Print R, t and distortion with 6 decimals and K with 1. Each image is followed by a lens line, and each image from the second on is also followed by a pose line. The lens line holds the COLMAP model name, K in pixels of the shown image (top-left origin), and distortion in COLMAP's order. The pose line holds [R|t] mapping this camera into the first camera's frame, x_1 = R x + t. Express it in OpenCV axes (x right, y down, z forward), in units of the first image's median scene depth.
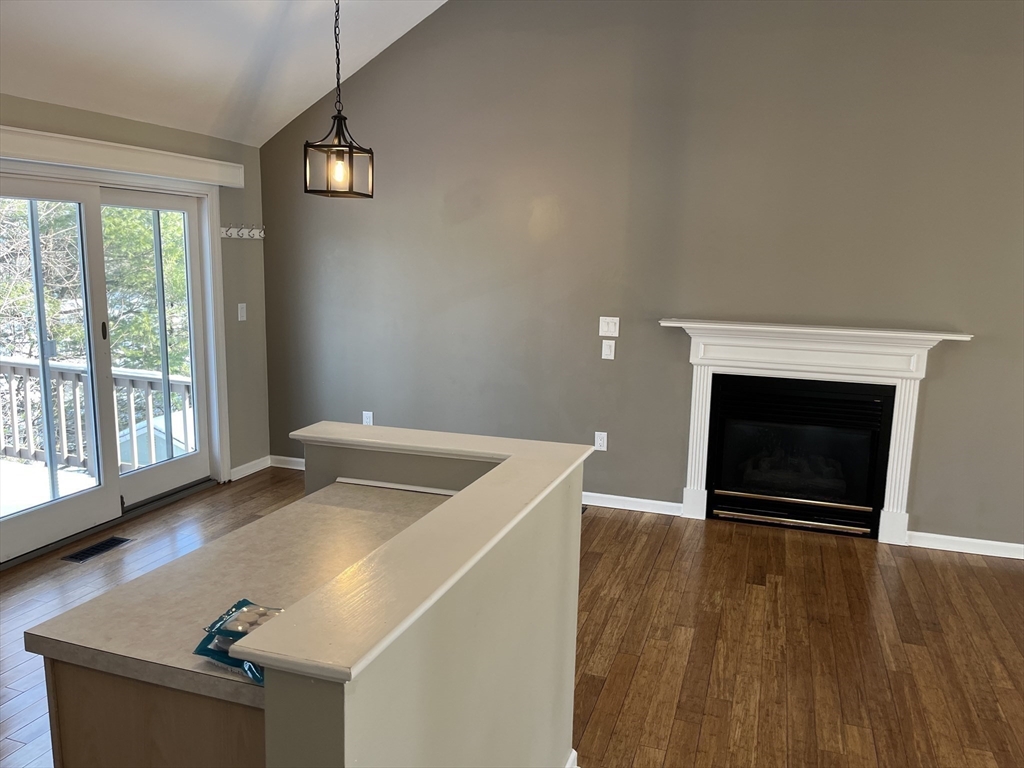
lens RADIAL K [[771.6, 0, 517.7], [0, 771.6, 386.6], [0, 0, 1]] dist [0.063032, -0.087144]
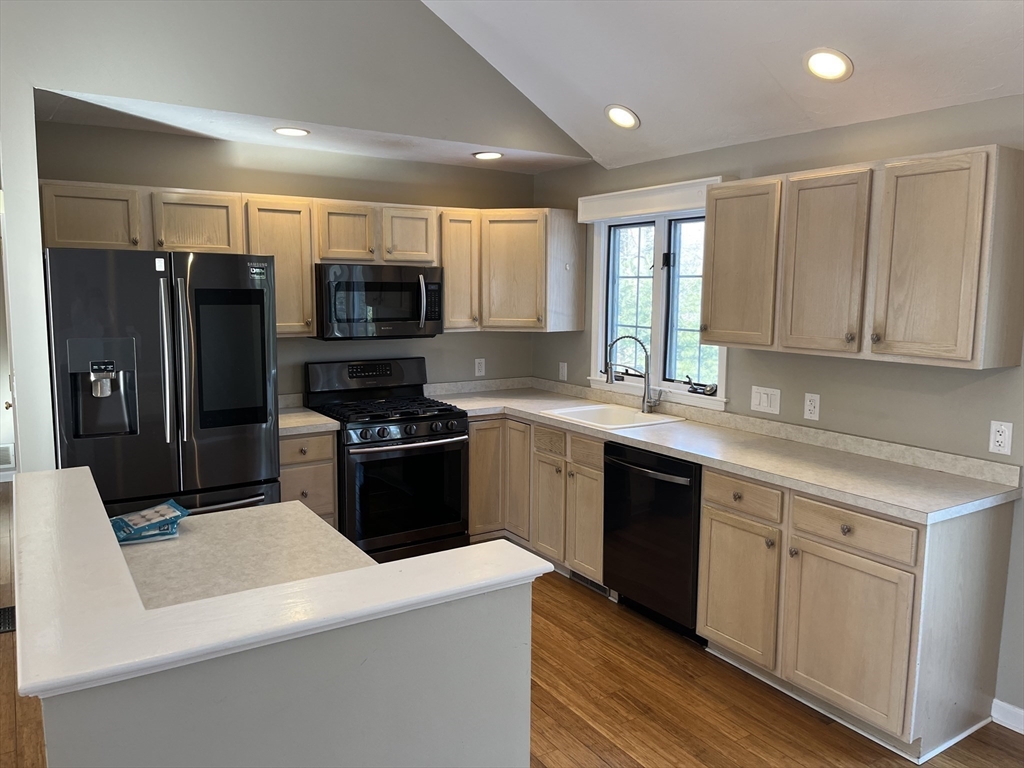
lens RADIAL K [[771.6, 0, 512.7], [0, 771.6, 382.3], [0, 0, 1]] dist [0.063032, -0.087144]
pose [[-0.621280, 0.070869, -0.780377, 0.129360], [-0.152534, 0.965913, 0.209154, -0.117435], [0.768599, 0.248977, -0.589293, 0.680044]]
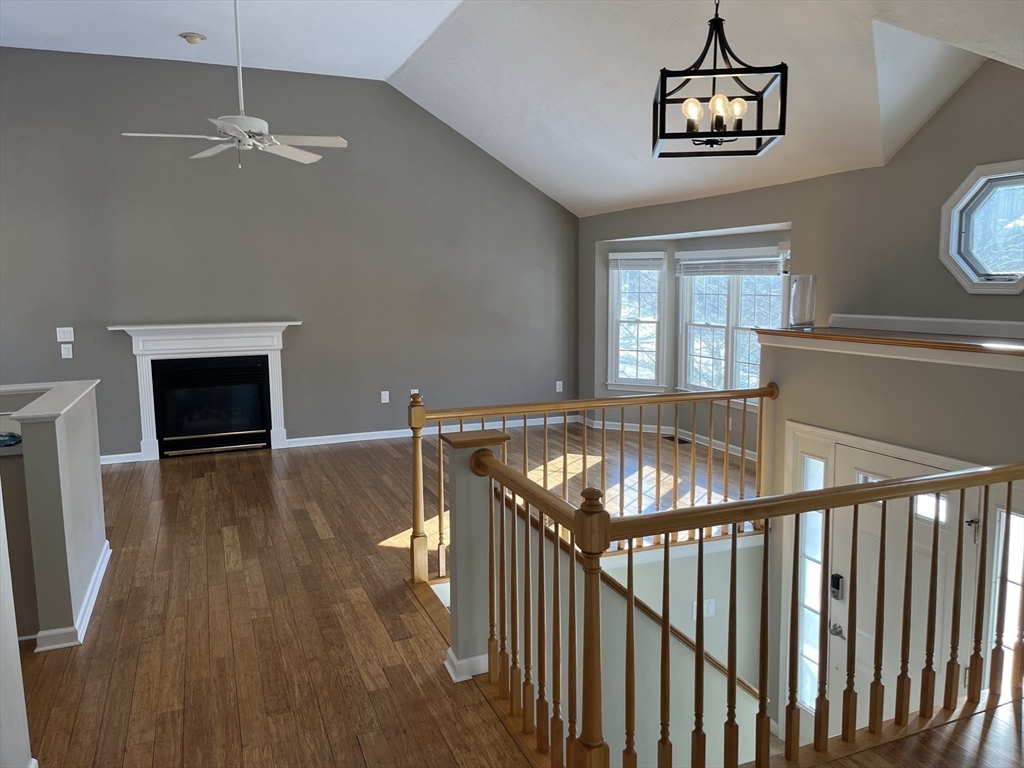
lens RADIAL K [[771.6, 0, 519.9], [0, 771.6, 376.6], [0, 0, 1]] dist [0.063032, -0.087144]
pose [[0.753938, -0.108710, 0.647888, -0.193591], [0.134631, 0.990849, 0.009587, 0.099501], [-0.643002, 0.079998, 0.761675, -0.611124]]
